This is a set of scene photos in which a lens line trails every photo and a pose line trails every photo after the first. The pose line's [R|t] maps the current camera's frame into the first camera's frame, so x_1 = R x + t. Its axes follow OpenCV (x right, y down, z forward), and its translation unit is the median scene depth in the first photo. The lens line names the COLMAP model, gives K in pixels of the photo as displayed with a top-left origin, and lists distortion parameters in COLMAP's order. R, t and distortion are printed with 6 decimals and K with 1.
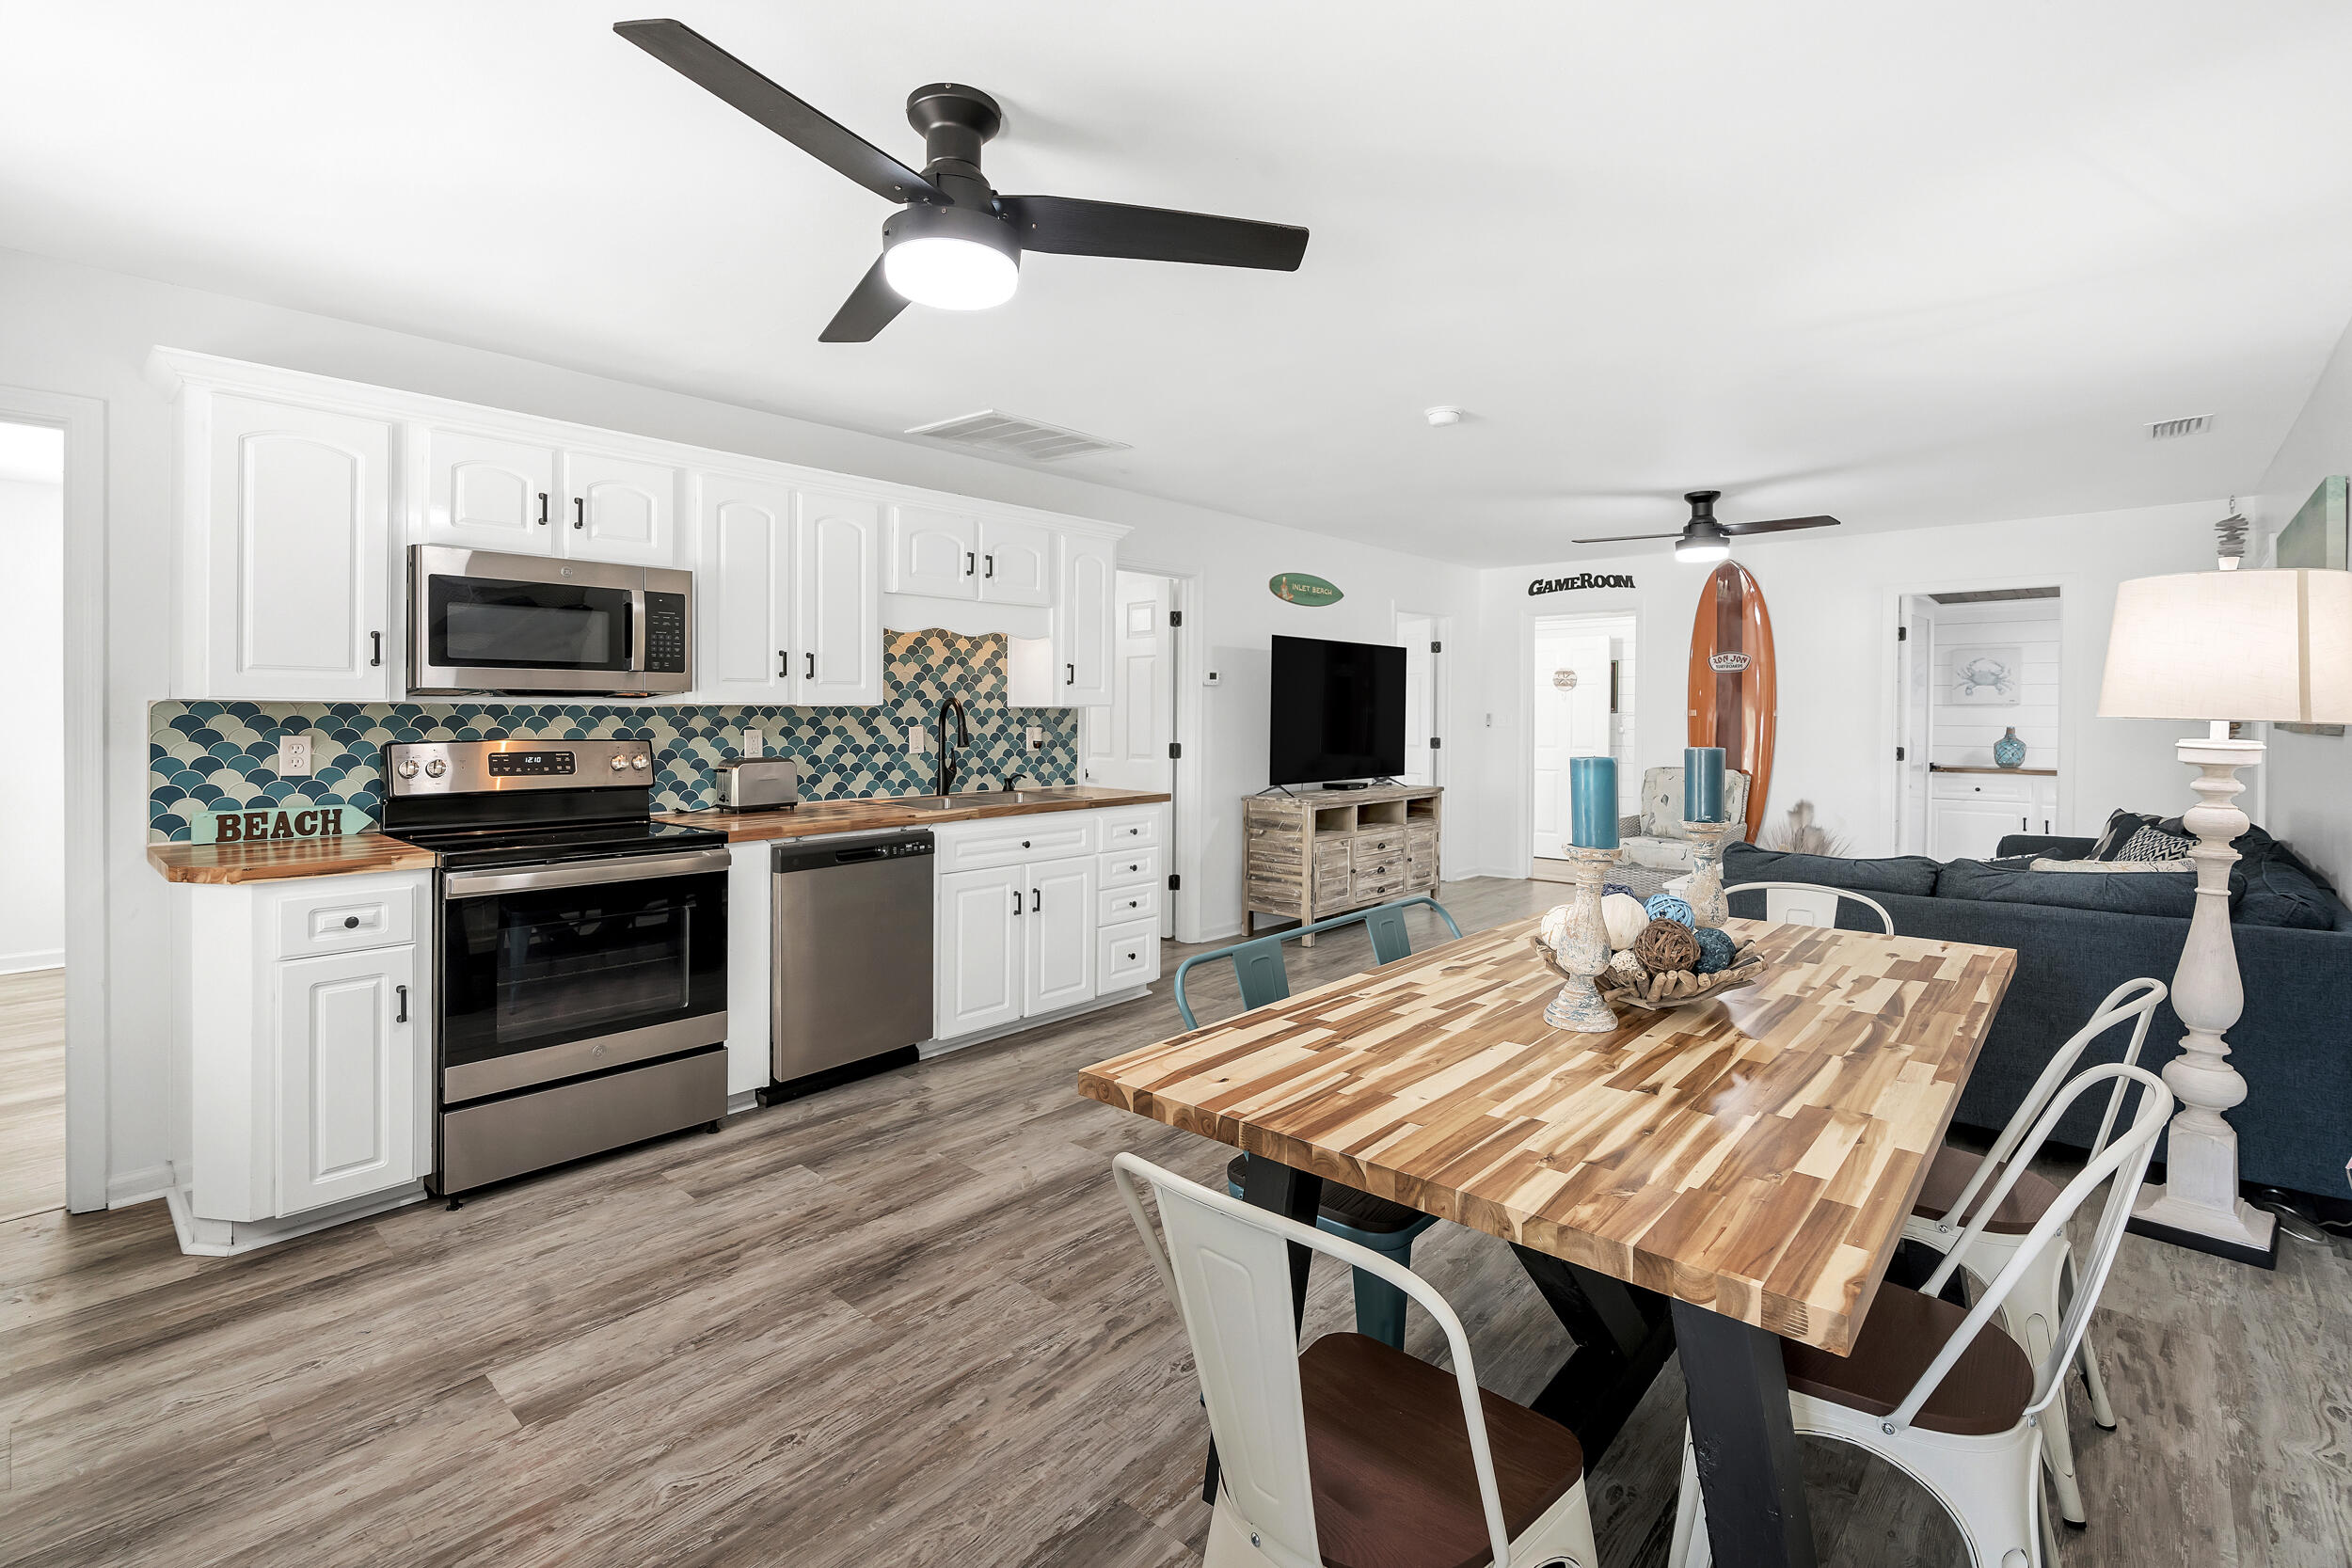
lens RADIAL K [[1060.0, 0, 1175.7], [0, 1060.0, 724.7], [0, 0, 1]] dist [-0.003959, -0.000031]
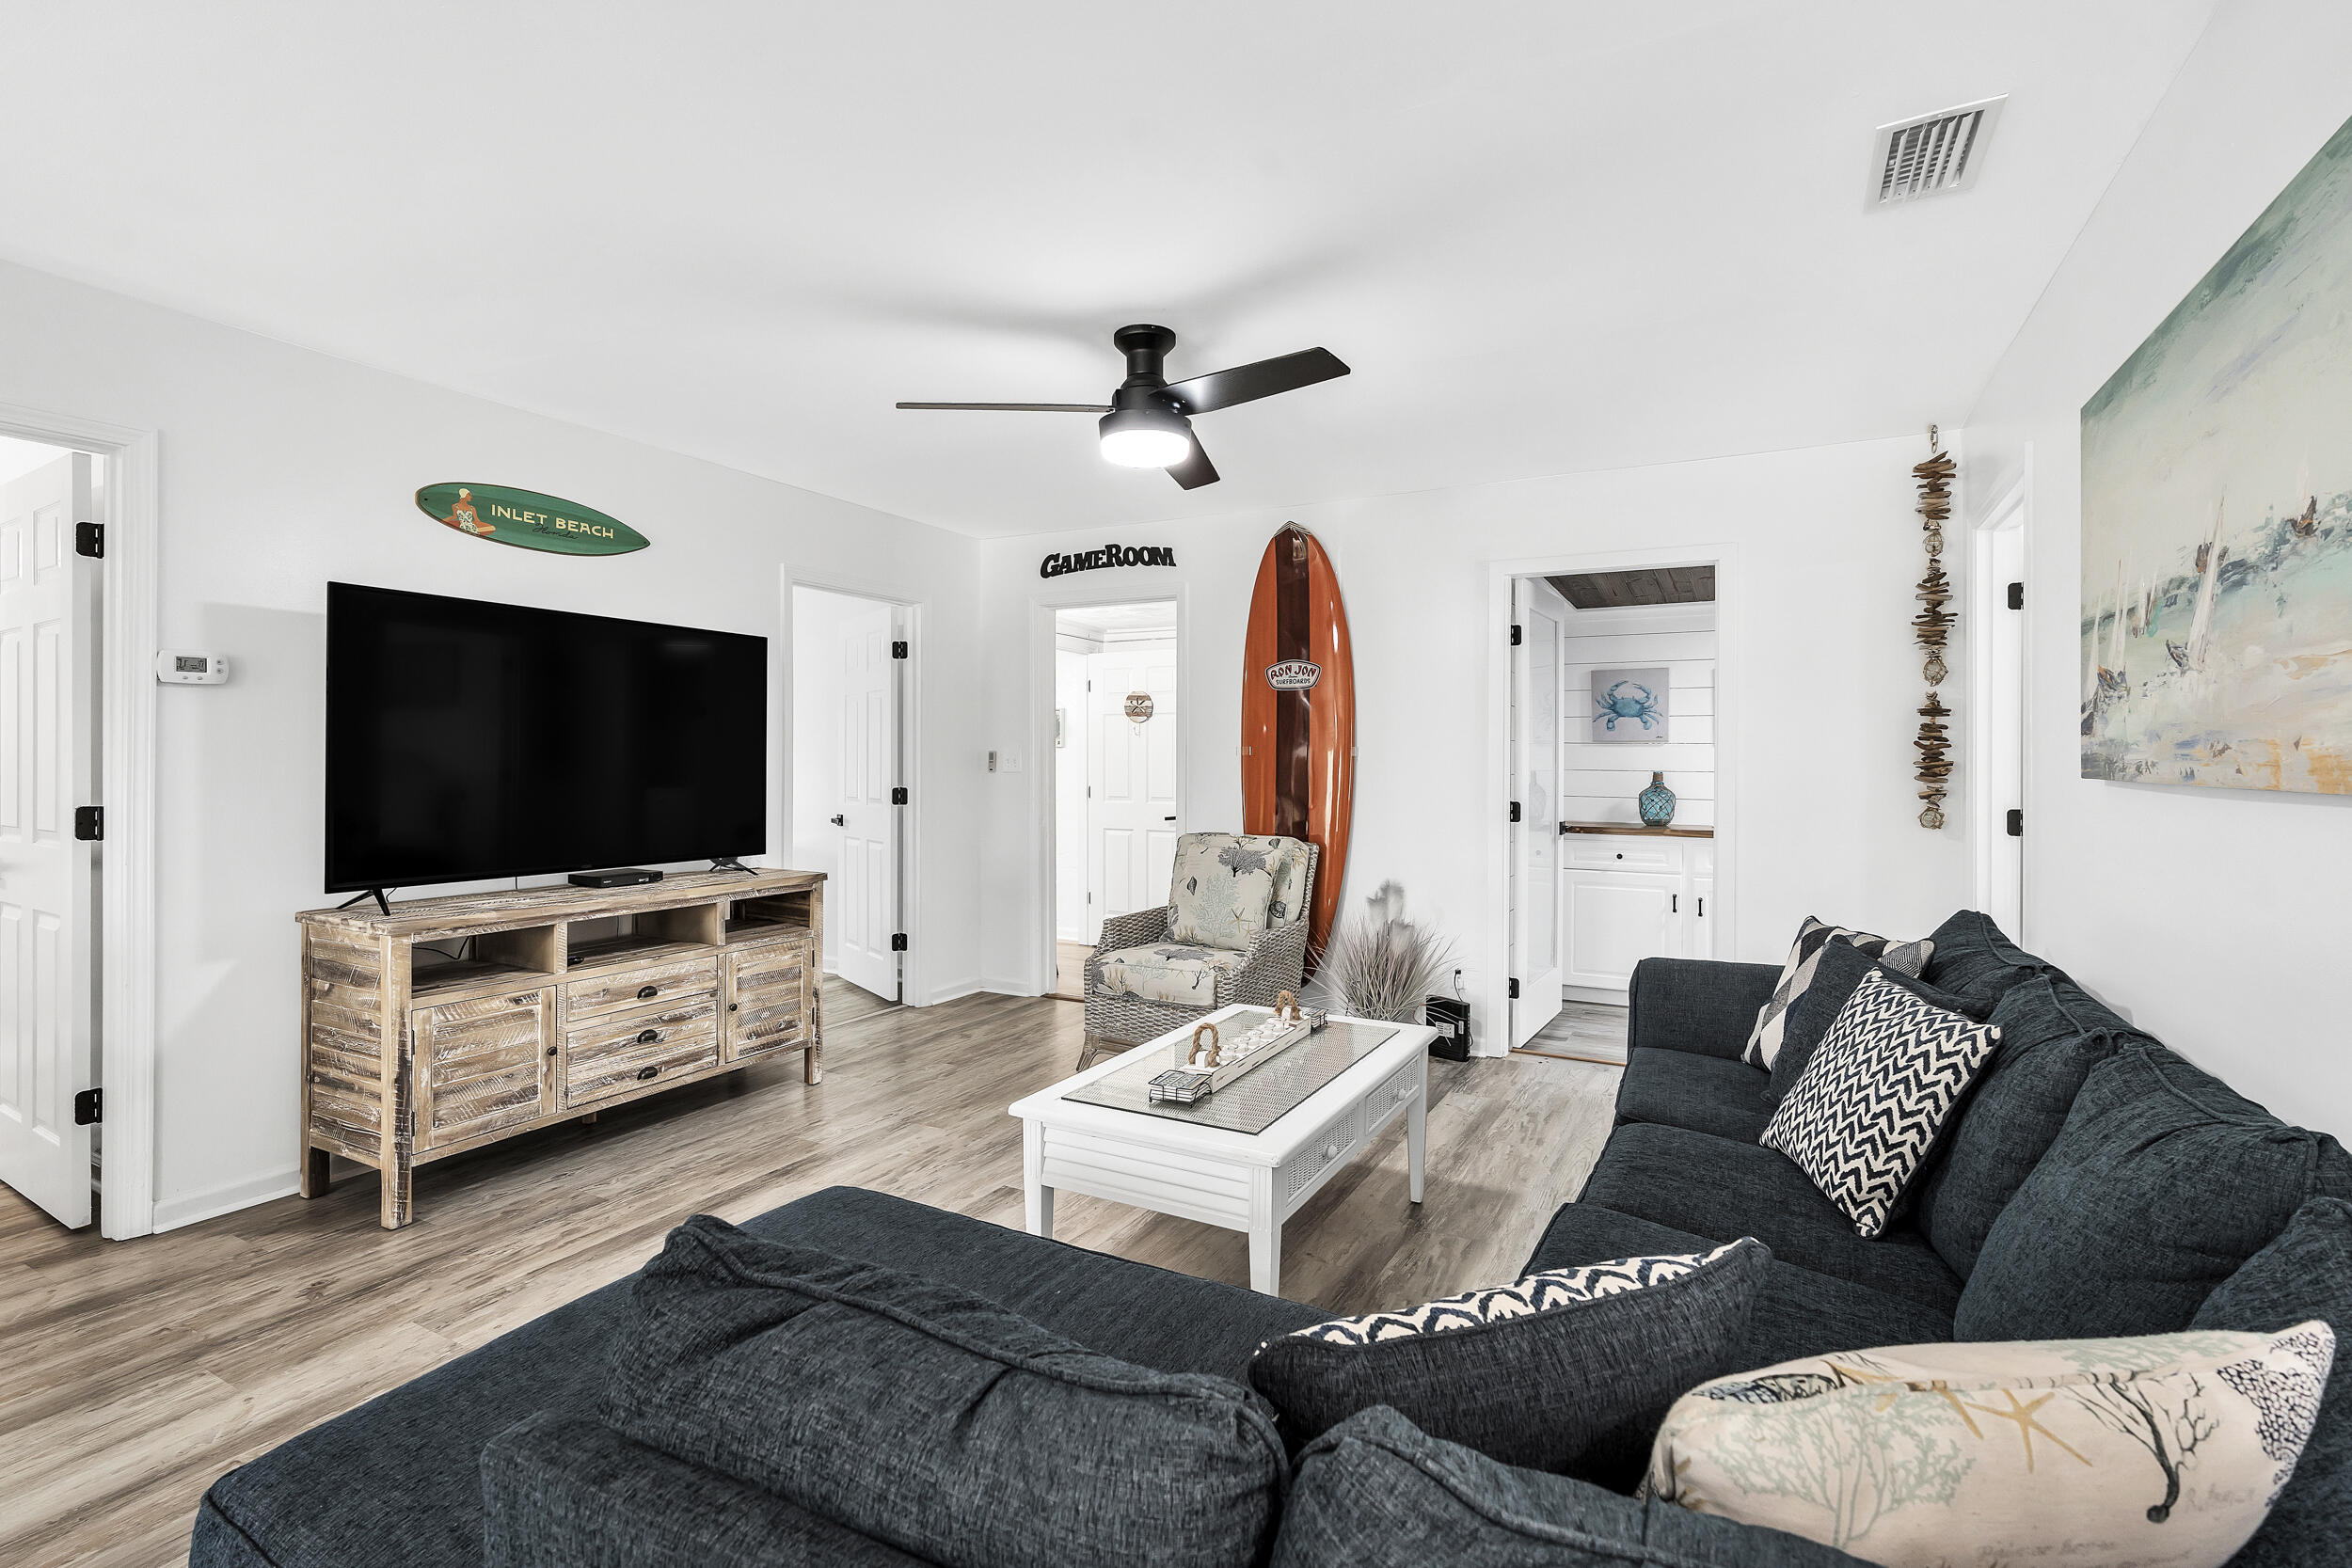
lens RADIAL K [[1088.8, 0, 1176.0], [0, 1088.8, 760.1], [0, 0, 1]] dist [0.001330, 0.001062]
pose [[0.970304, 0.001959, 0.241880, 0.472118], [0.000203, 0.999960, -0.008914, 0.001684], [-0.241887, 0.008699, 0.970265, 0.579737]]
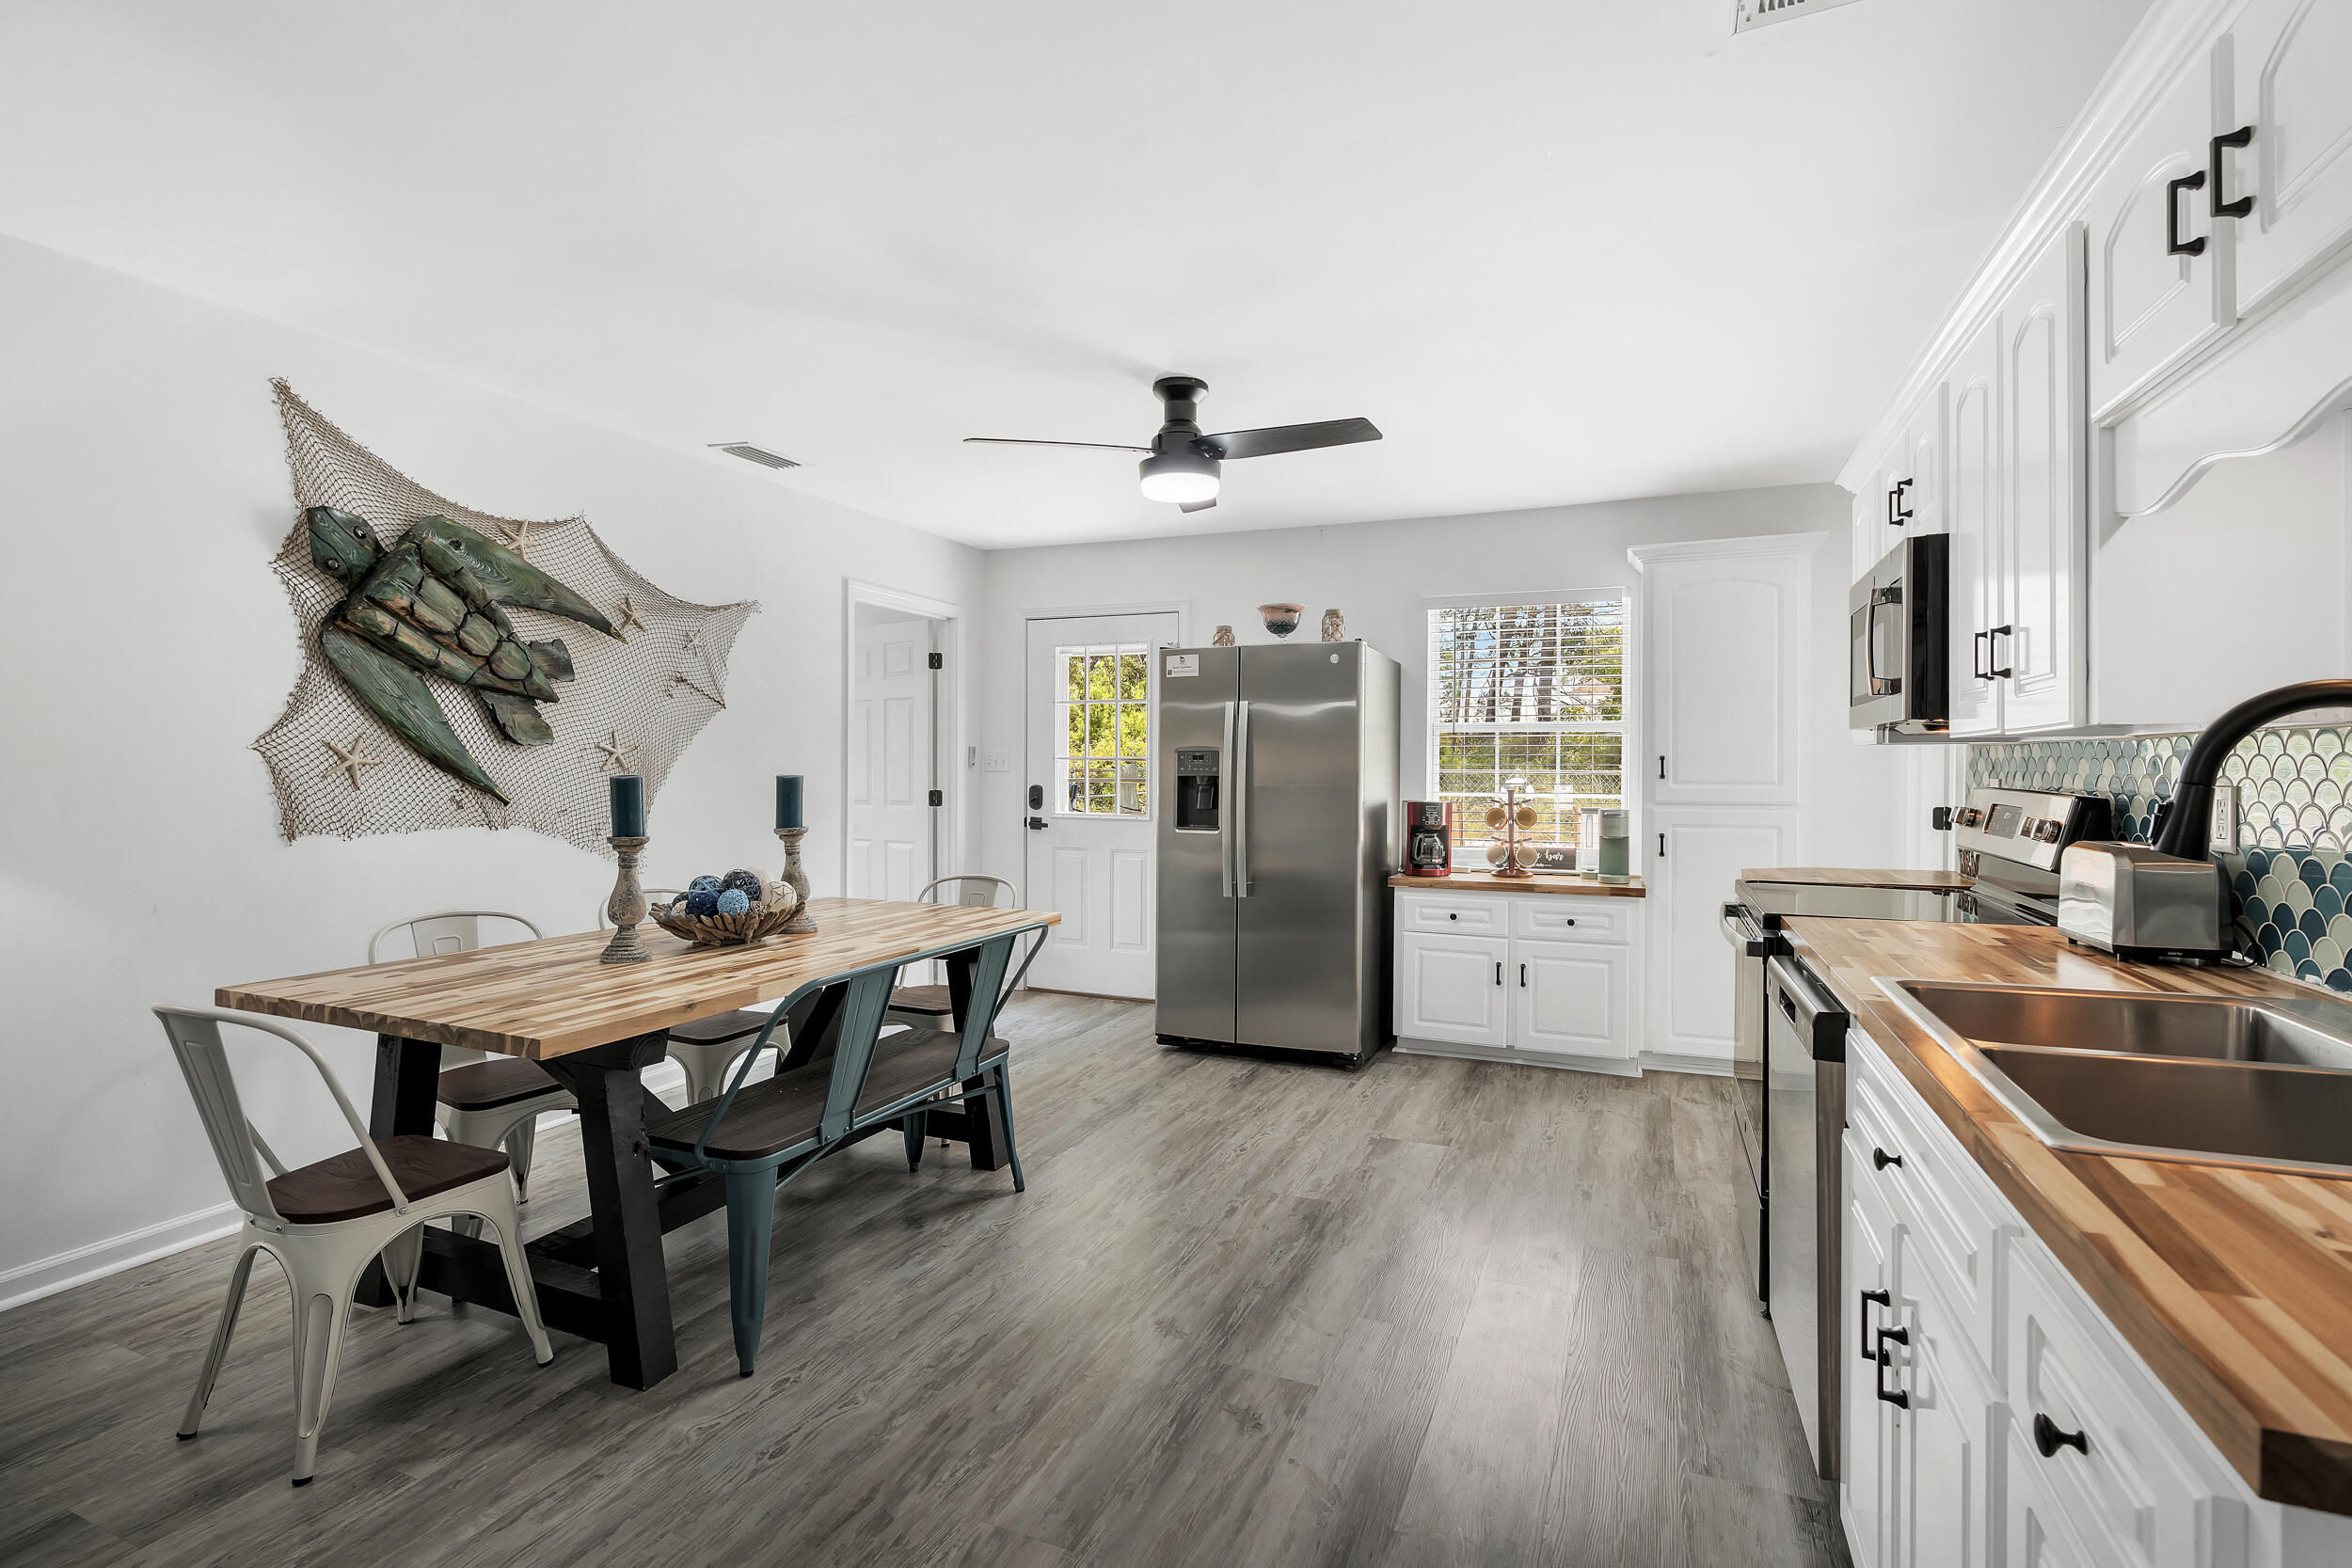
lens RADIAL K [[1106.4, 0, 1176.0], [0, 1106.4, 784.0], [0, 0, 1]] dist [0.004560, 0.000727]
pose [[-0.945682, -0.000129, -0.325092, 0.156670], [-0.010432, 0.999497, 0.029948, -0.005273], [0.324925, 0.031713, -0.945208, 1.186726]]
